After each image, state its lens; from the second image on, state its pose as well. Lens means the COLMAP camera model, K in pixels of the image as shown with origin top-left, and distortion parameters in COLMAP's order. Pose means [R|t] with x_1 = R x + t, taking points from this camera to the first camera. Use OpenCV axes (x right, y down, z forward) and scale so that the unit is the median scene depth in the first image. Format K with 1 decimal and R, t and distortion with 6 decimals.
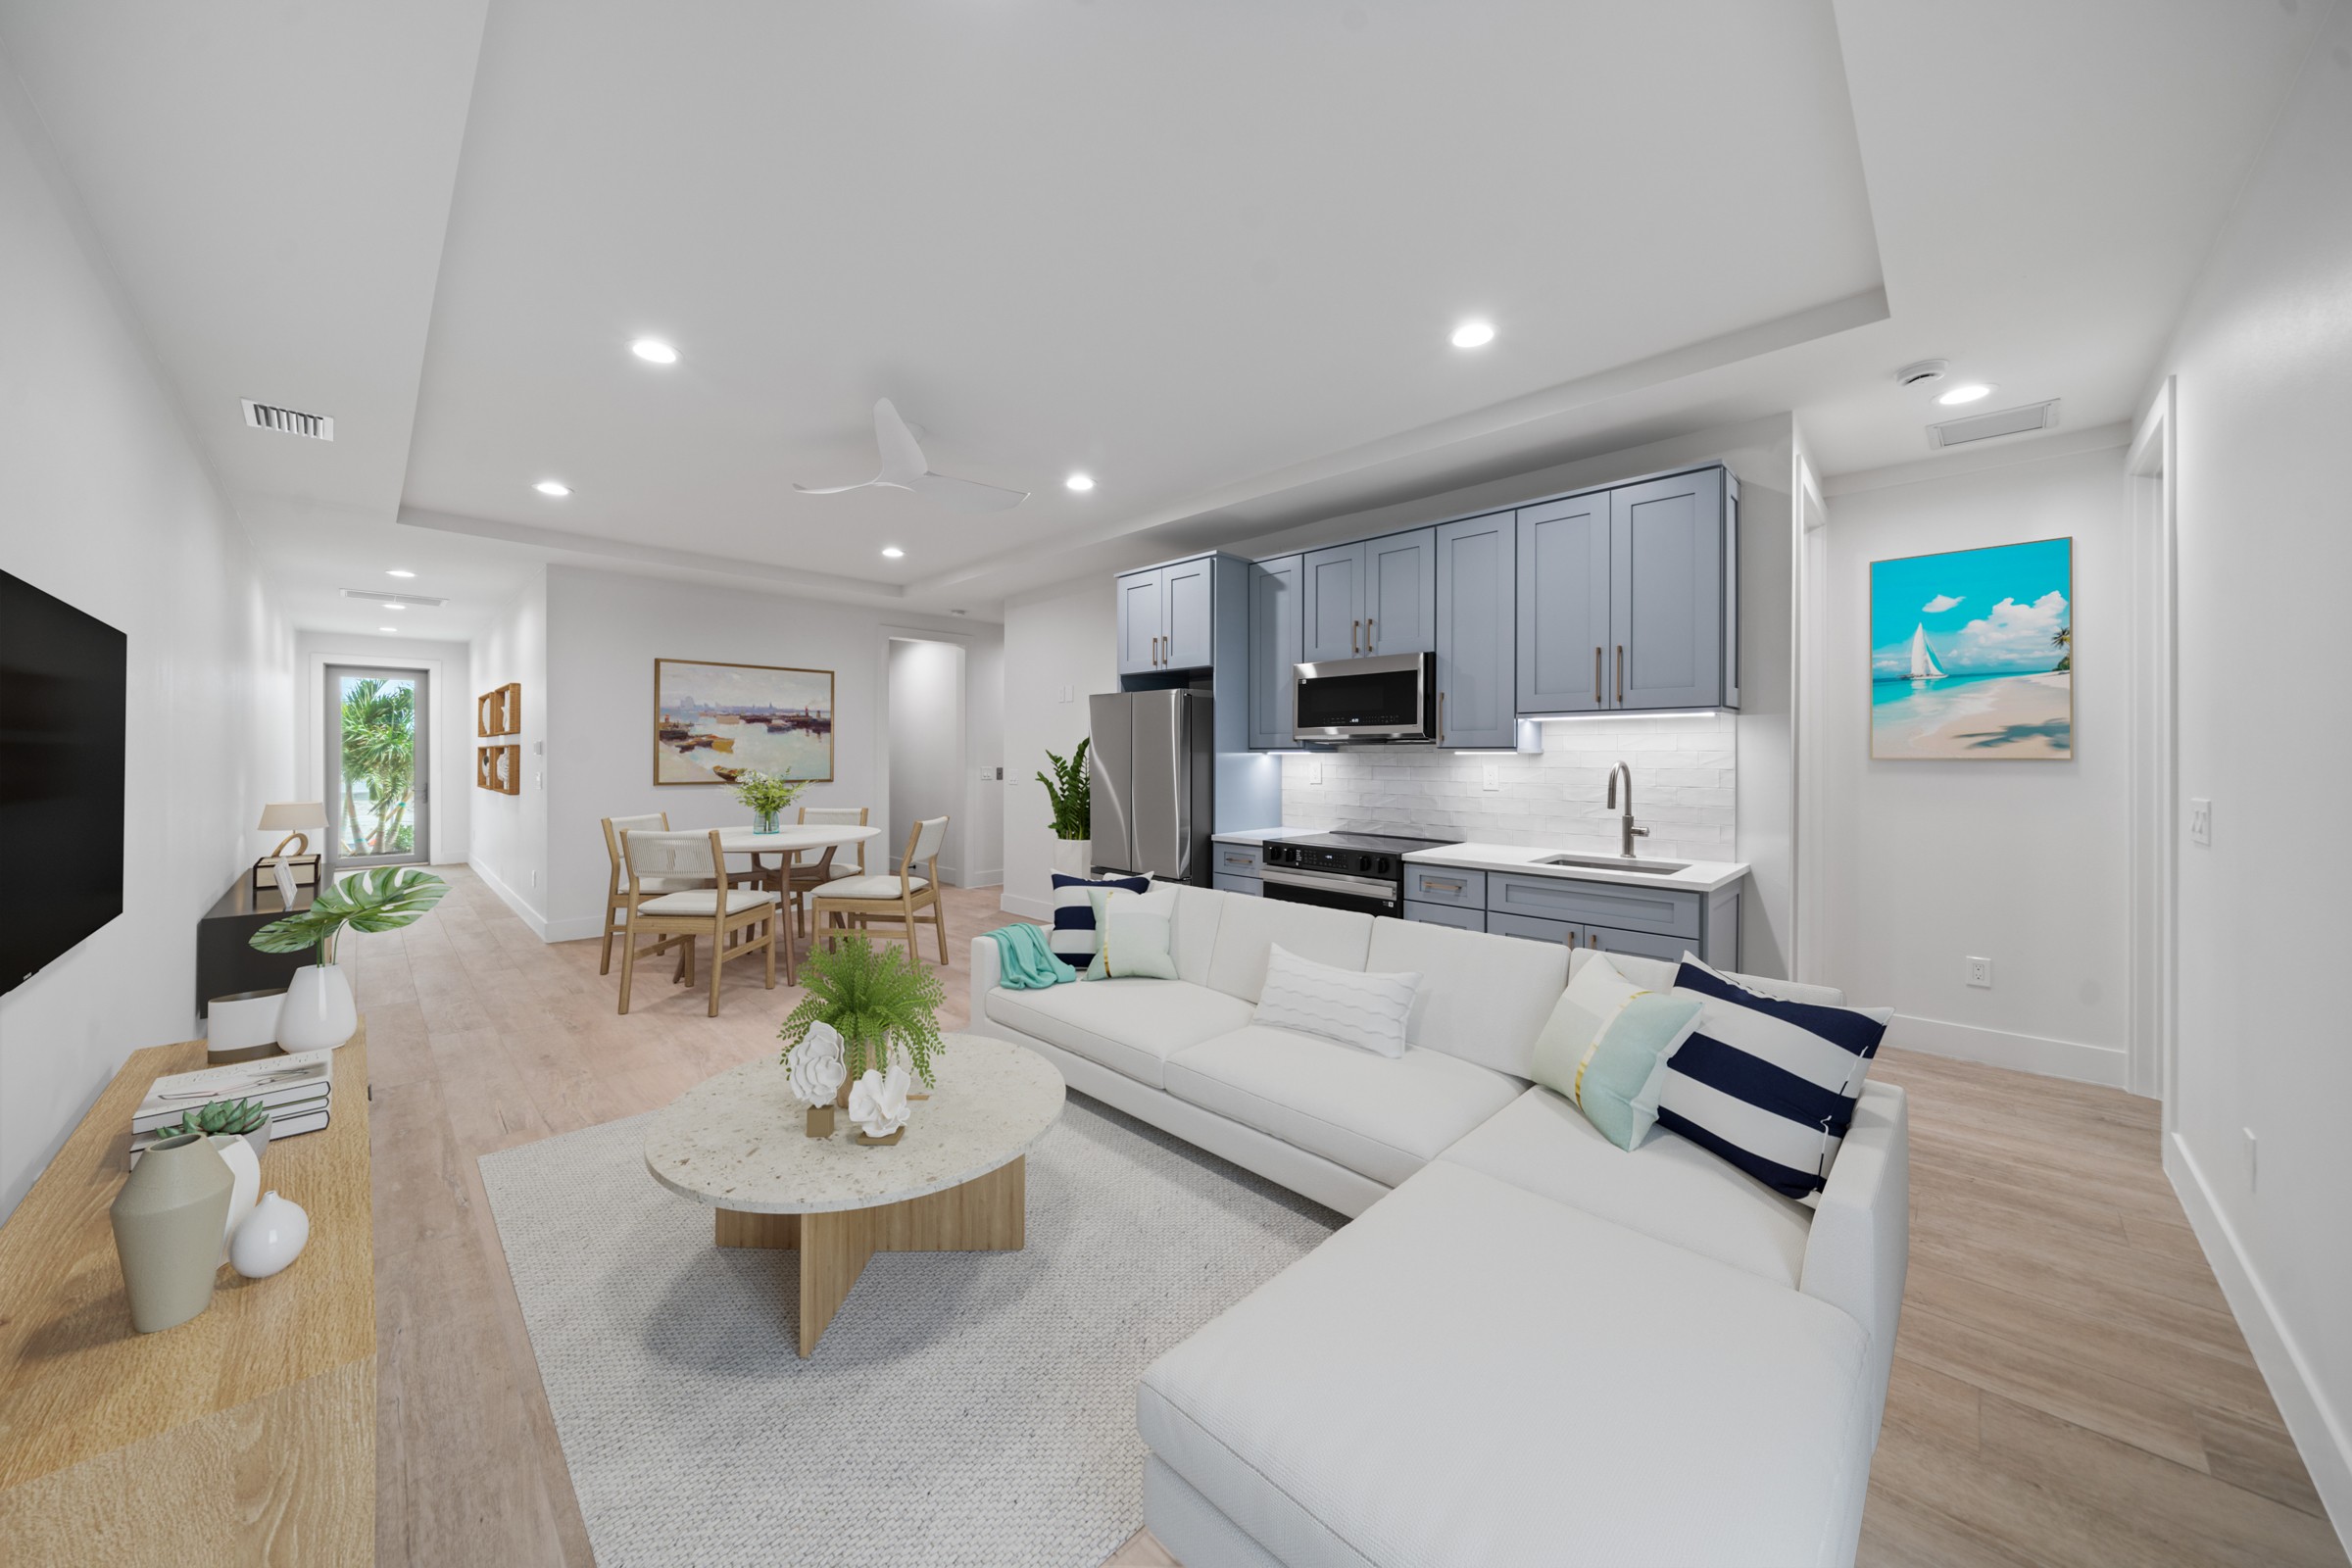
lens RADIAL K [[799.7, 0, 1167.5], [0, 799.7, 777.8], [0, 0, 1]] dist [-0.000332, 0.000025]
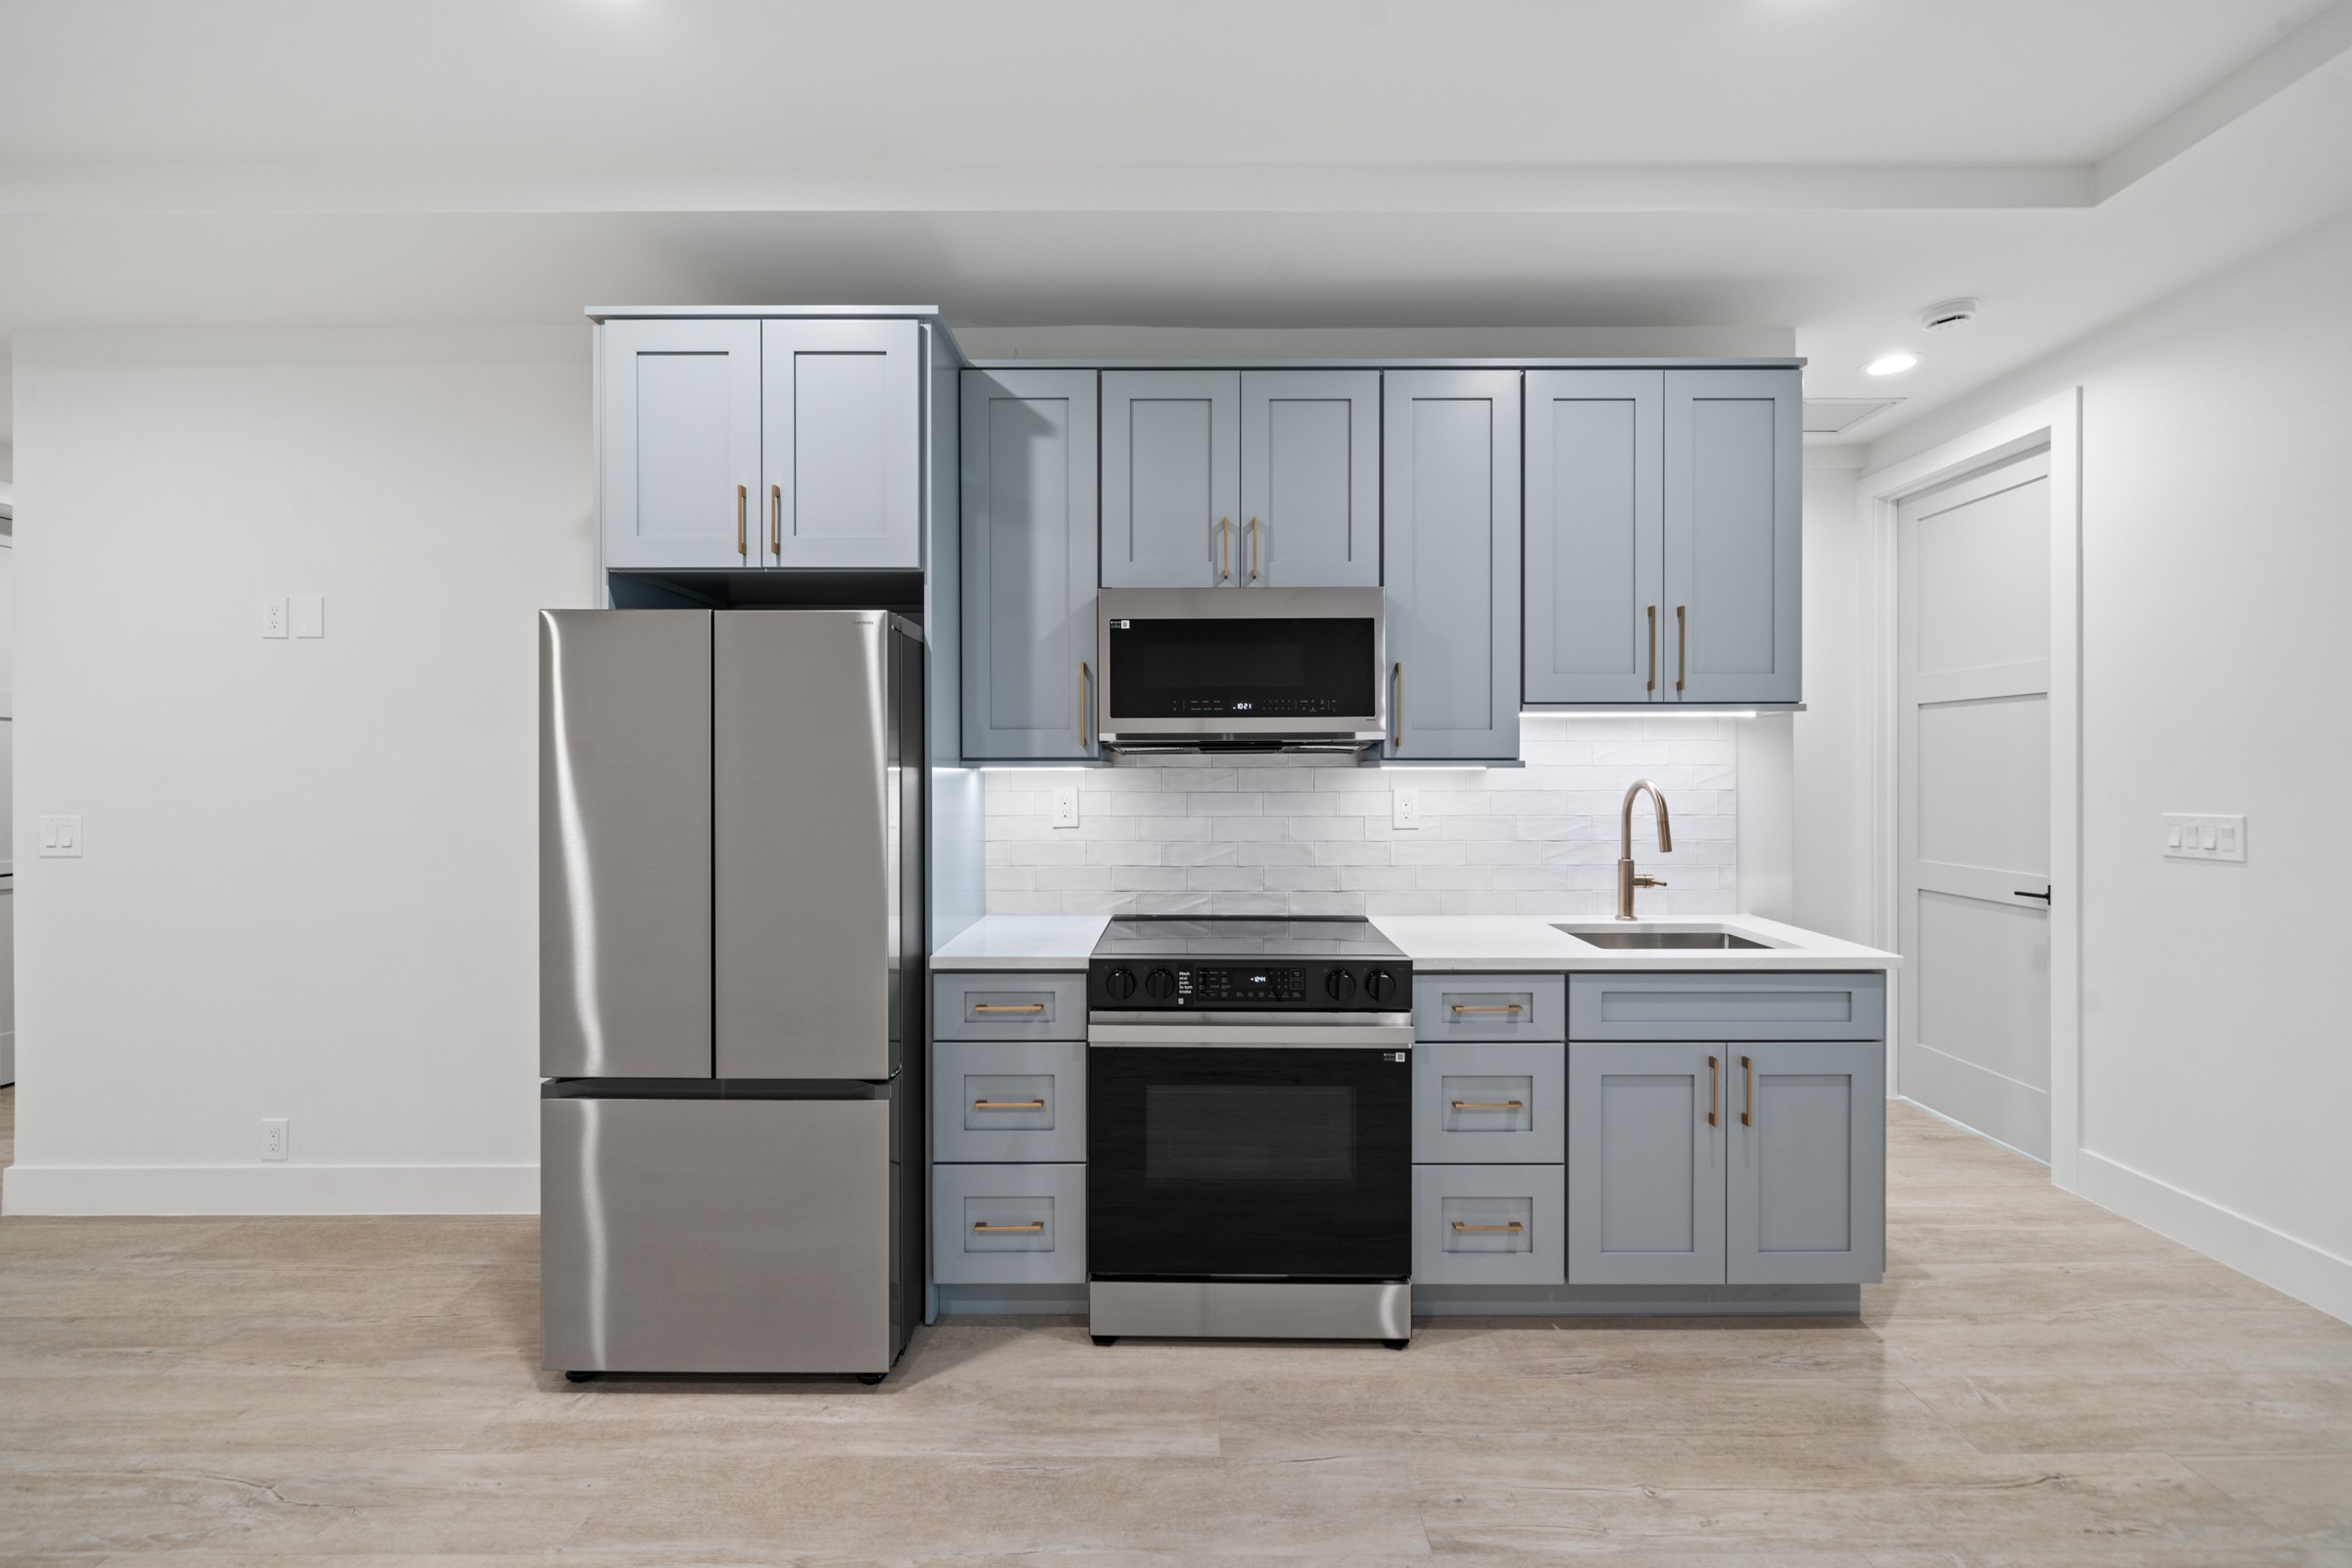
lens RADIAL K [[901.7, 0, 993.1], [0, 901.7, 780.7], [0, 0, 1]] dist [0.001362, 0.000163]
pose [[0.709068, -0.011640, 0.705044, -0.295740], [0.022617, 0.999725, -0.006241, -0.022840], [-0.704777, 0.020371, 0.709136, 0.694520]]
